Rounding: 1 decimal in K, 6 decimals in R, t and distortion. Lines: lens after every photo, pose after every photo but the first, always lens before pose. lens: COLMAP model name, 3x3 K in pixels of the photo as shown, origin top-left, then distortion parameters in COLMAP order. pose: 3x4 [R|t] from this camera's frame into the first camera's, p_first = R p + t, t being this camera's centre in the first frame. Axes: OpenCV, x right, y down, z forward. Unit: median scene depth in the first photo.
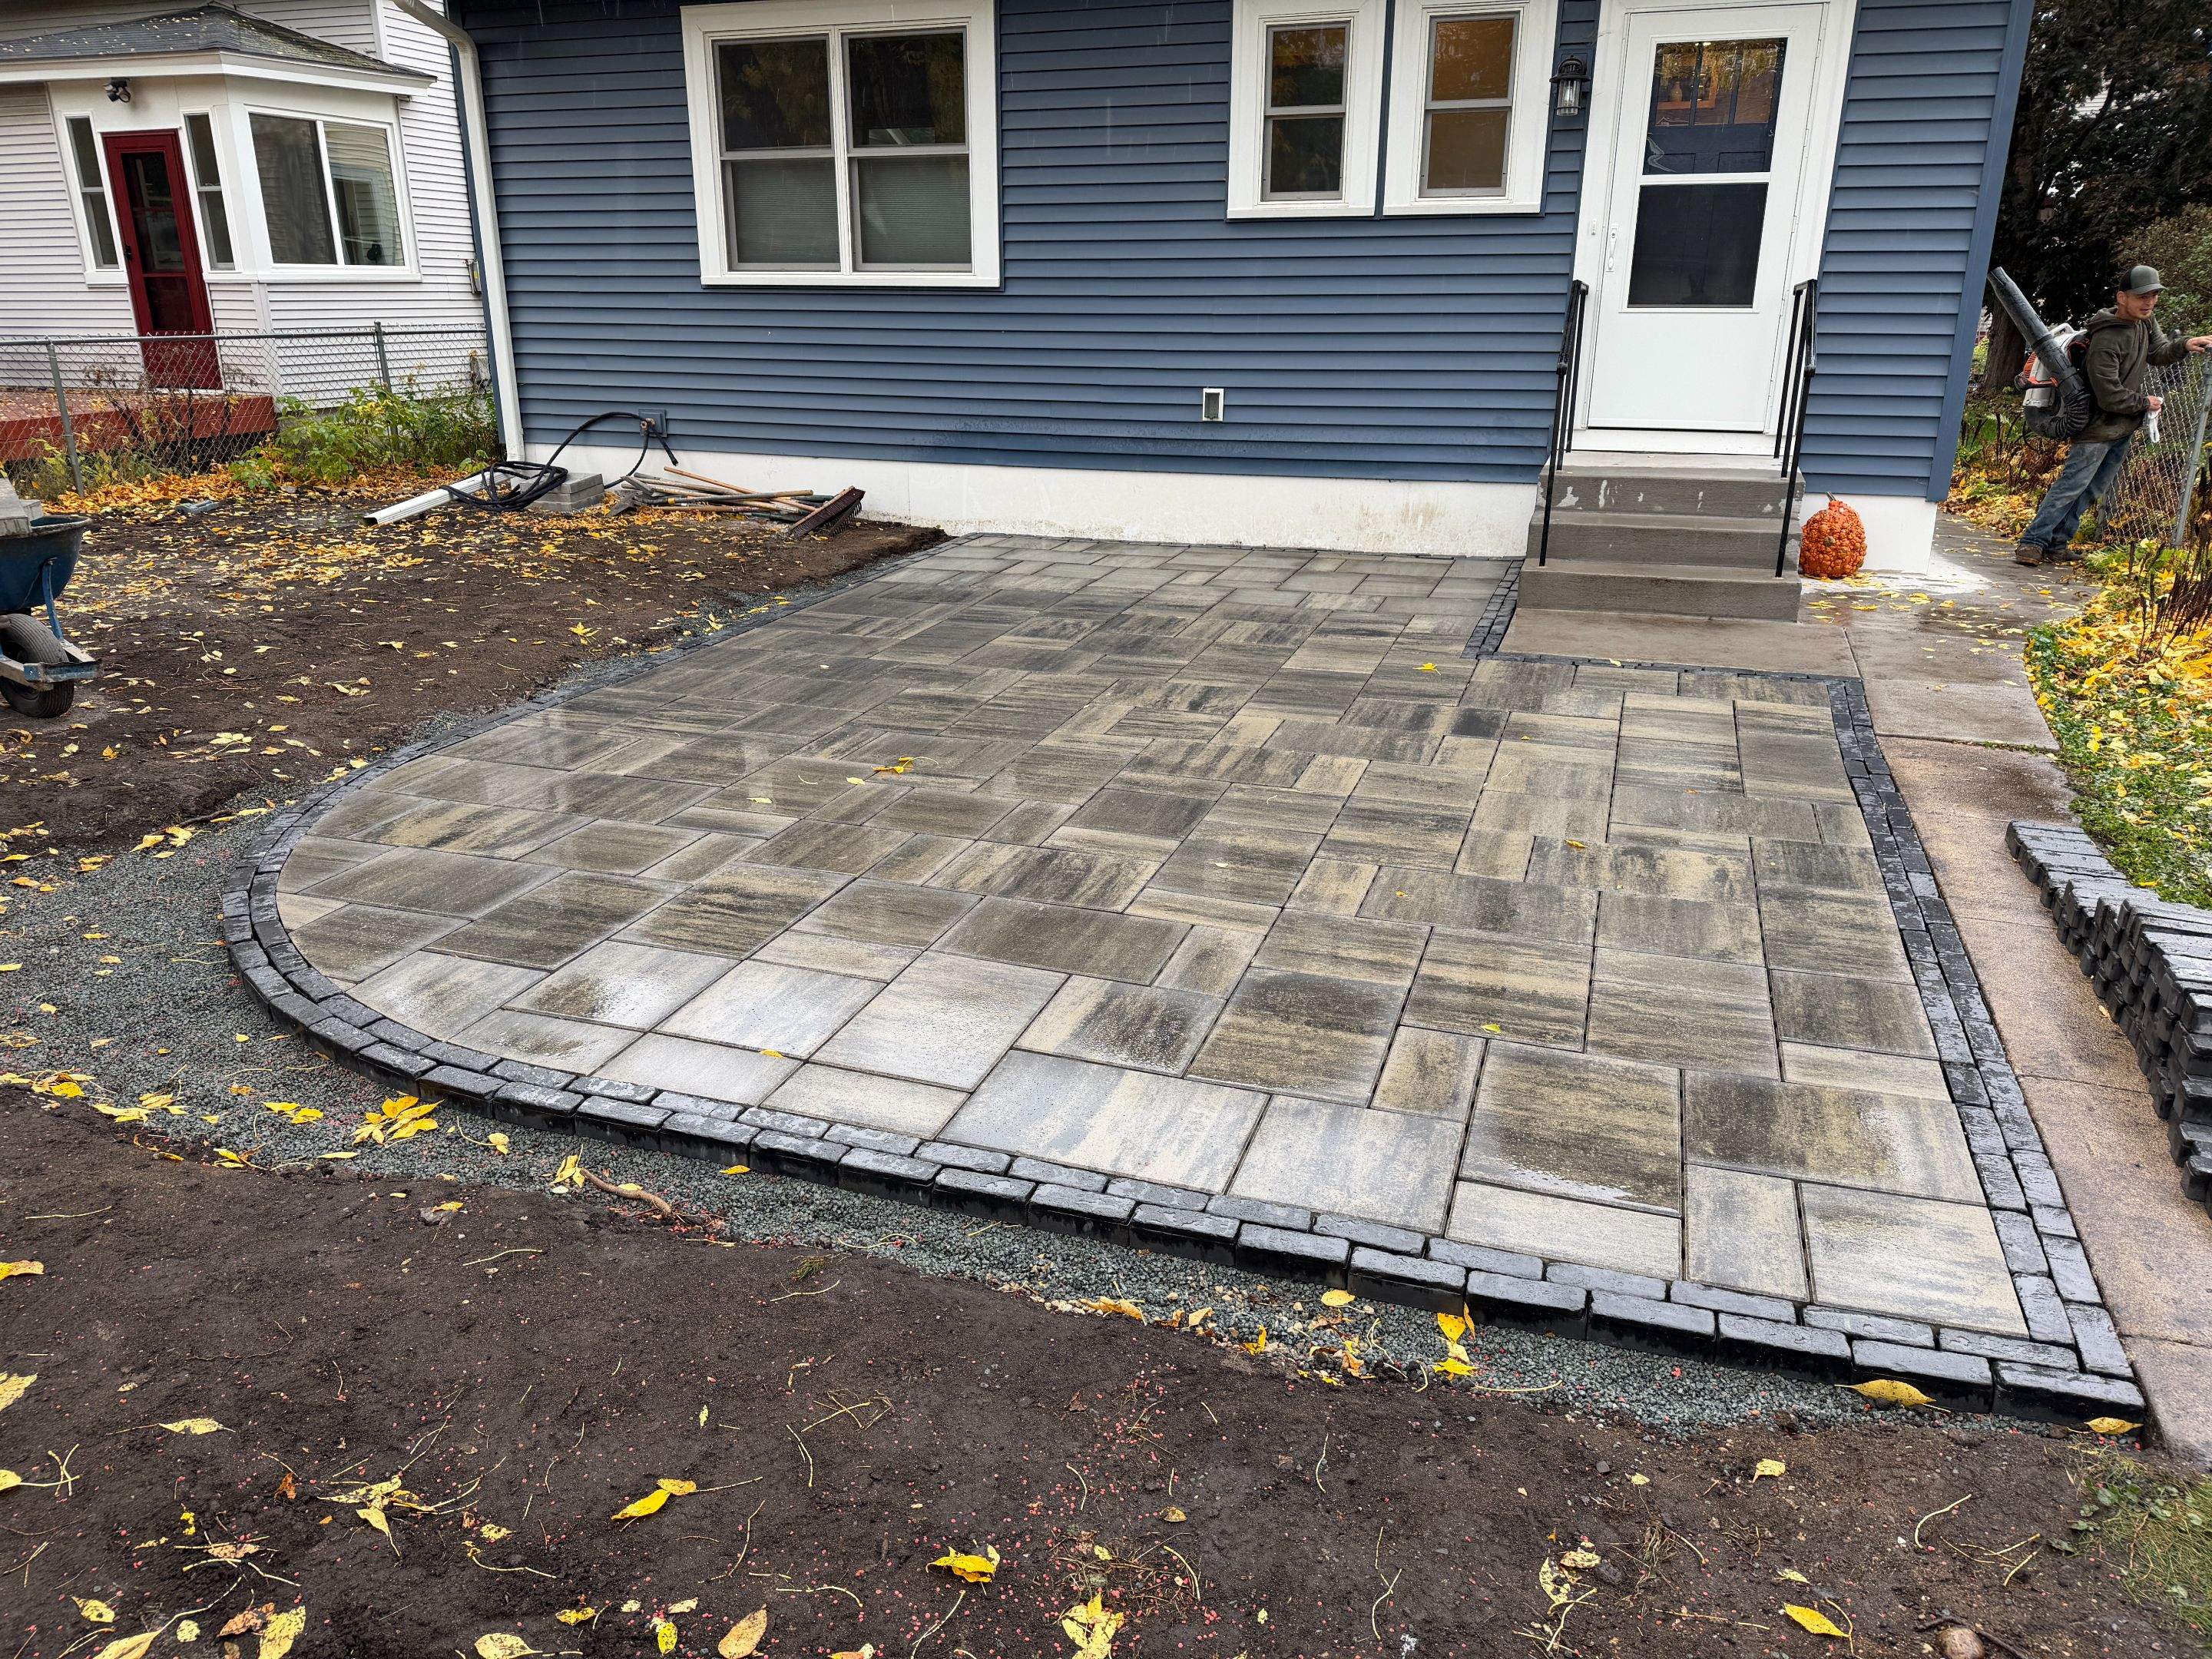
lens RADIAL K [[1545.2, 0, 1095.1], [0, 1545.2, 827.2], [0, 0, 1]] dist [0.084045, -0.119142]
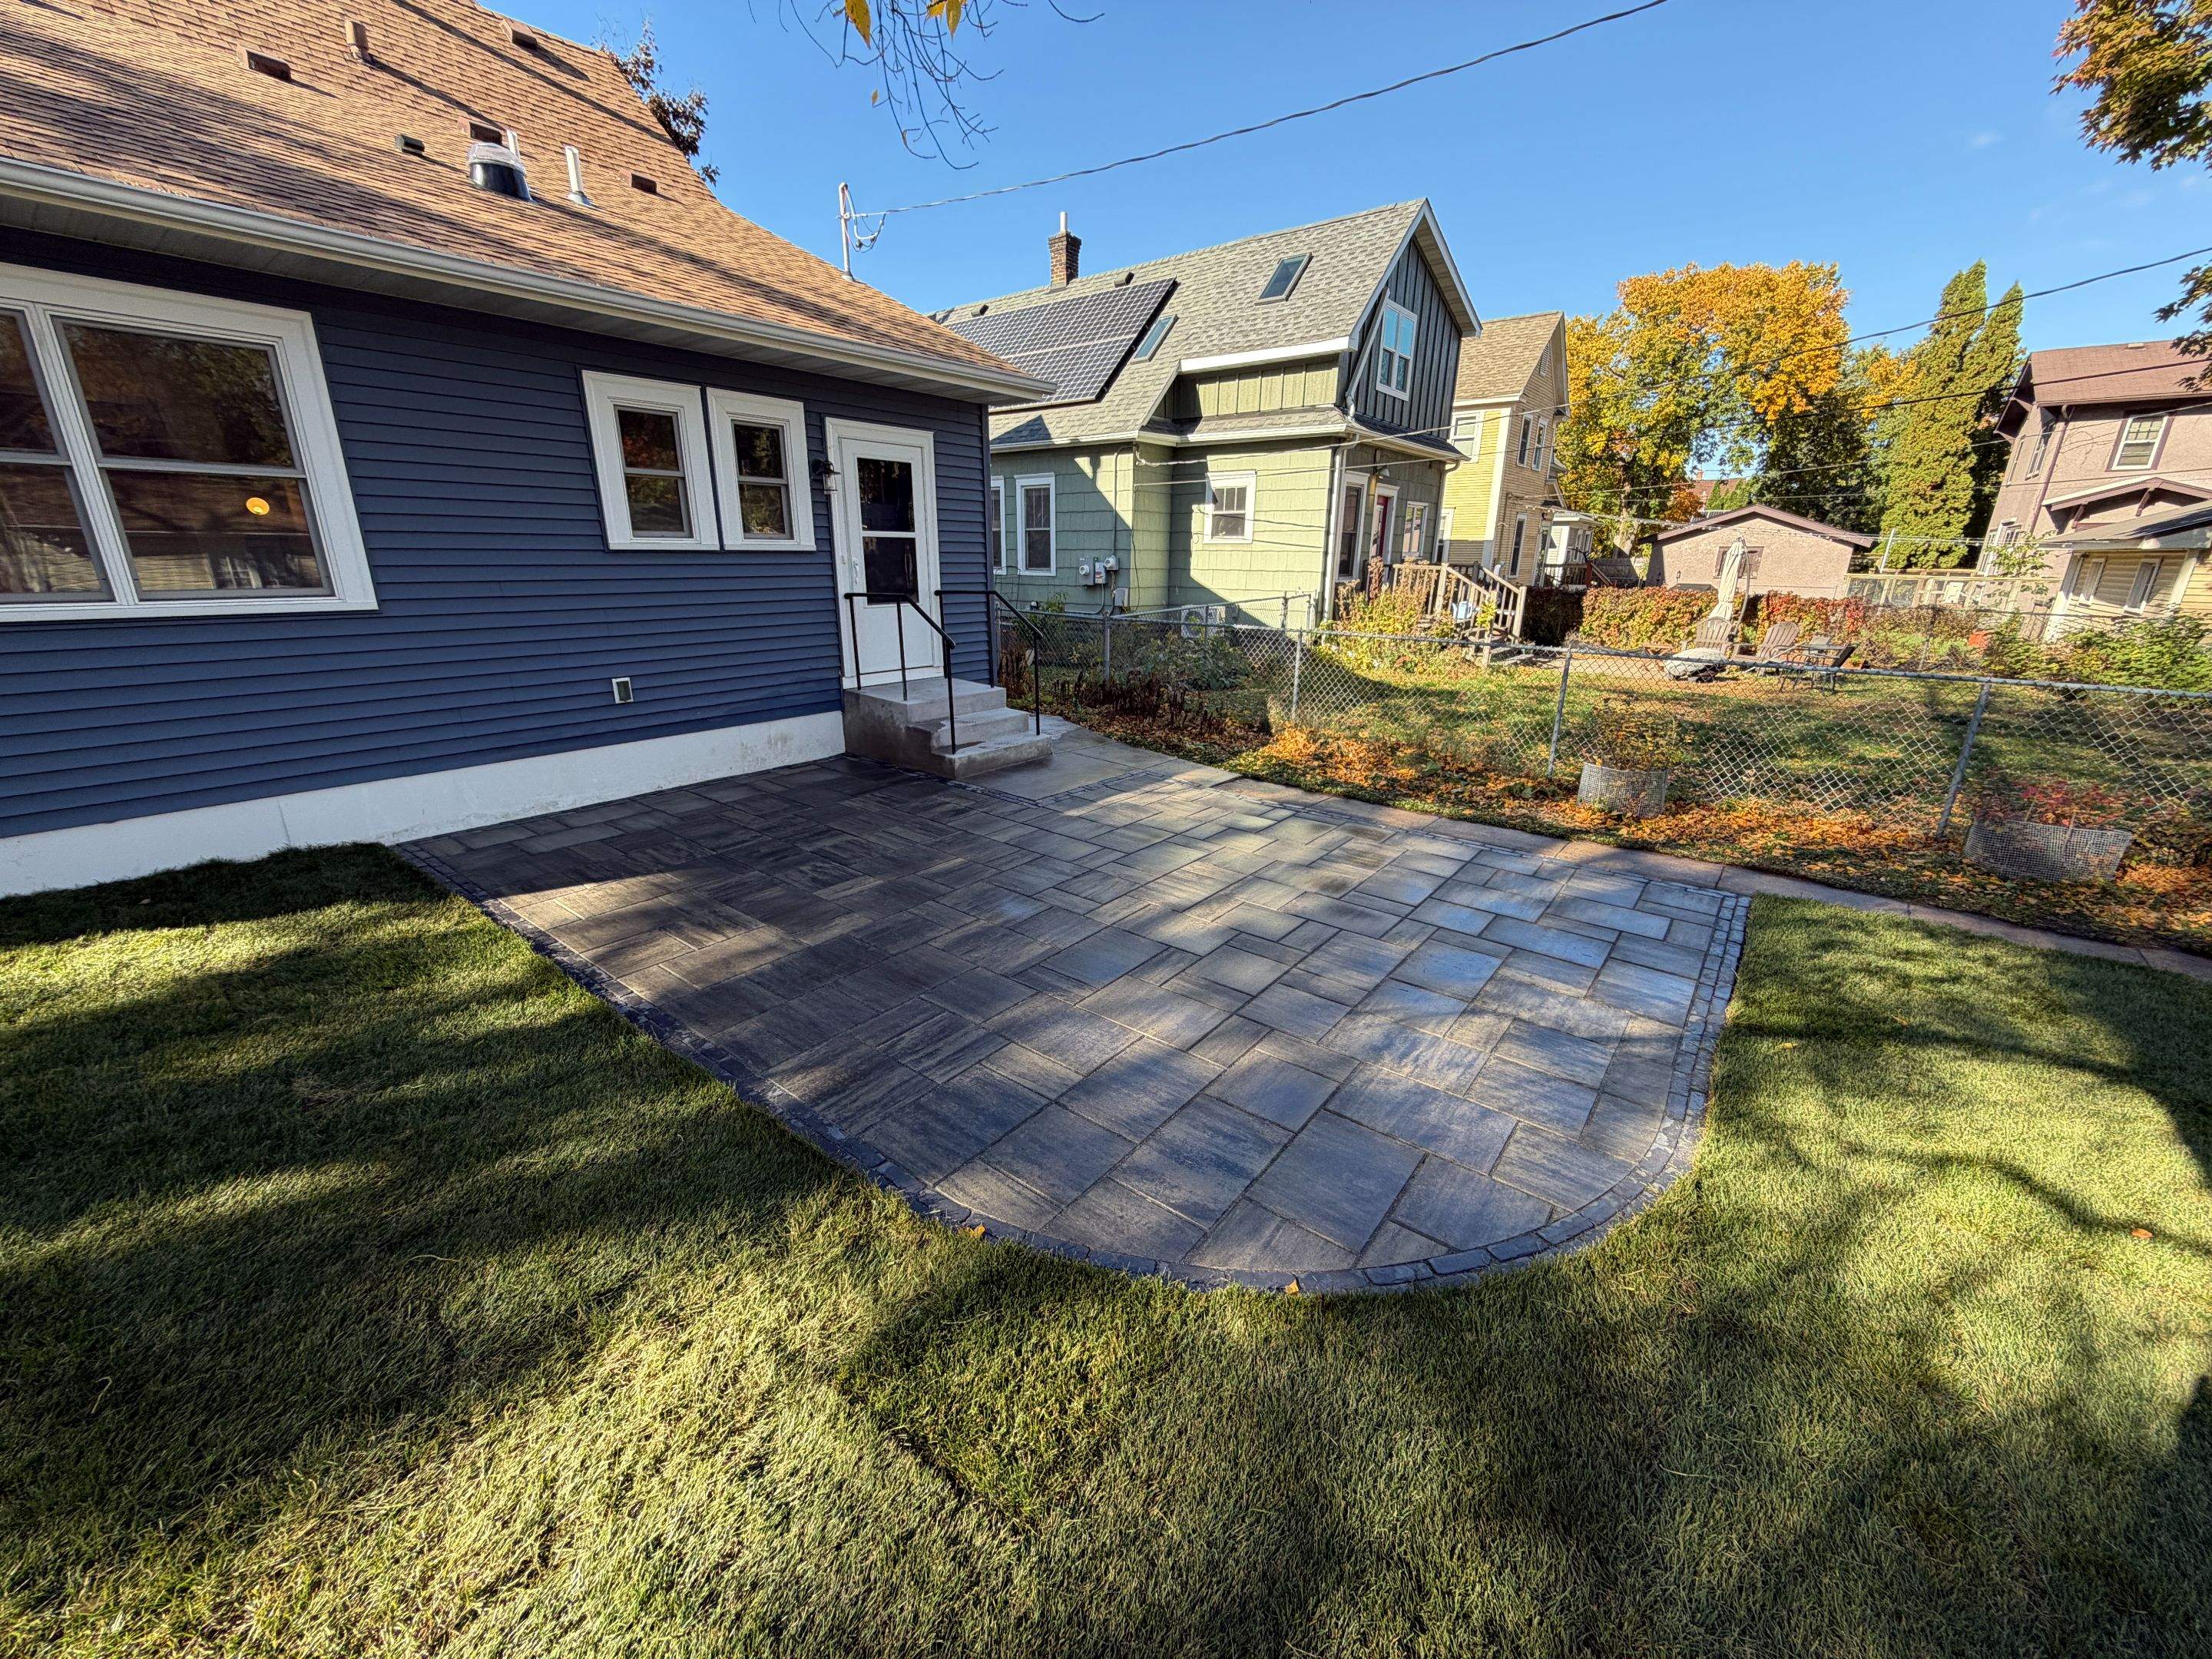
lens RADIAL K [[874.8, 0, 1100.1], [0, 874.8, 836.9], [0, 0, 1]] dist [-0.000088, -0.000535]
pose [[0.321866, -0.291582, 0.900768, -0.512983], [0.299235, 0.933957, 0.195402, -0.198635], [-0.898254, 0.206648, 0.387860, 0.431391]]
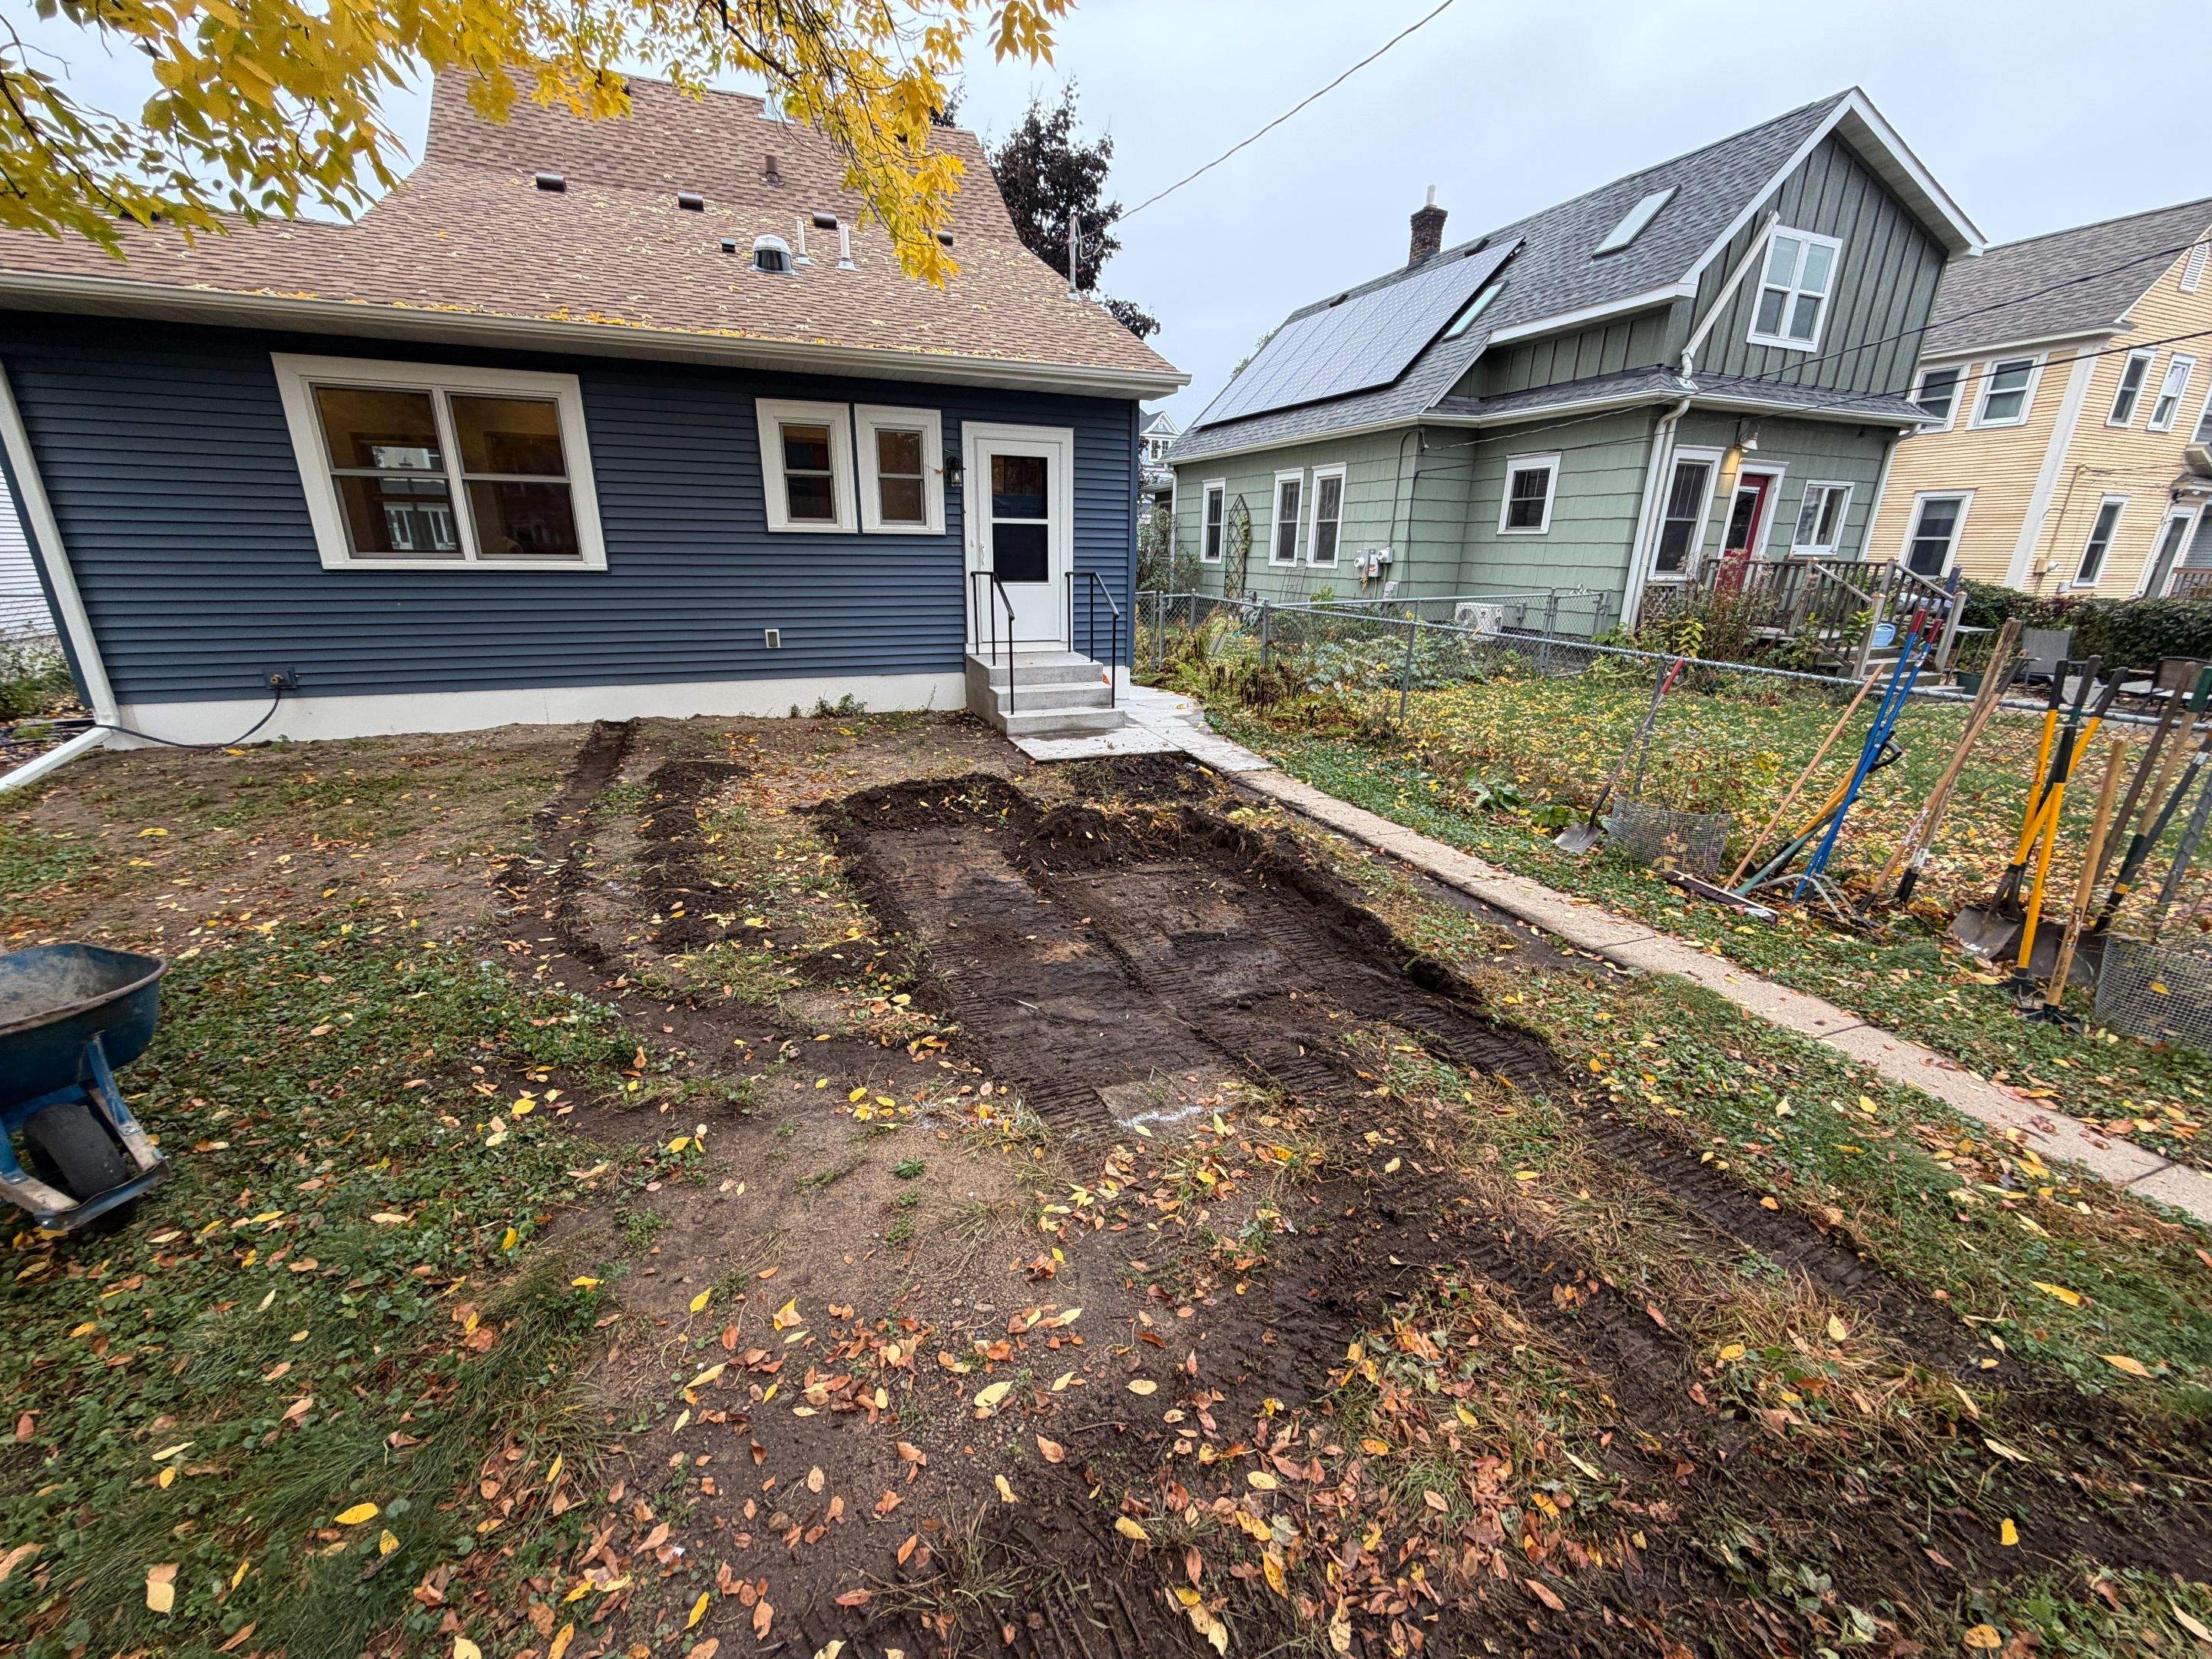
lens RADIAL K [[875.7, 0, 1100.6], [0, 875.7, 831.2], [0, 0, 1]] dist [0.001918, -0.000705]
pose [[0.745540, -0.198201, 0.636307, -0.326136], [0.204175, 0.976772, 0.065026, -0.064329], [-0.634415, 0.081438, 0.768691, 0.073725]]
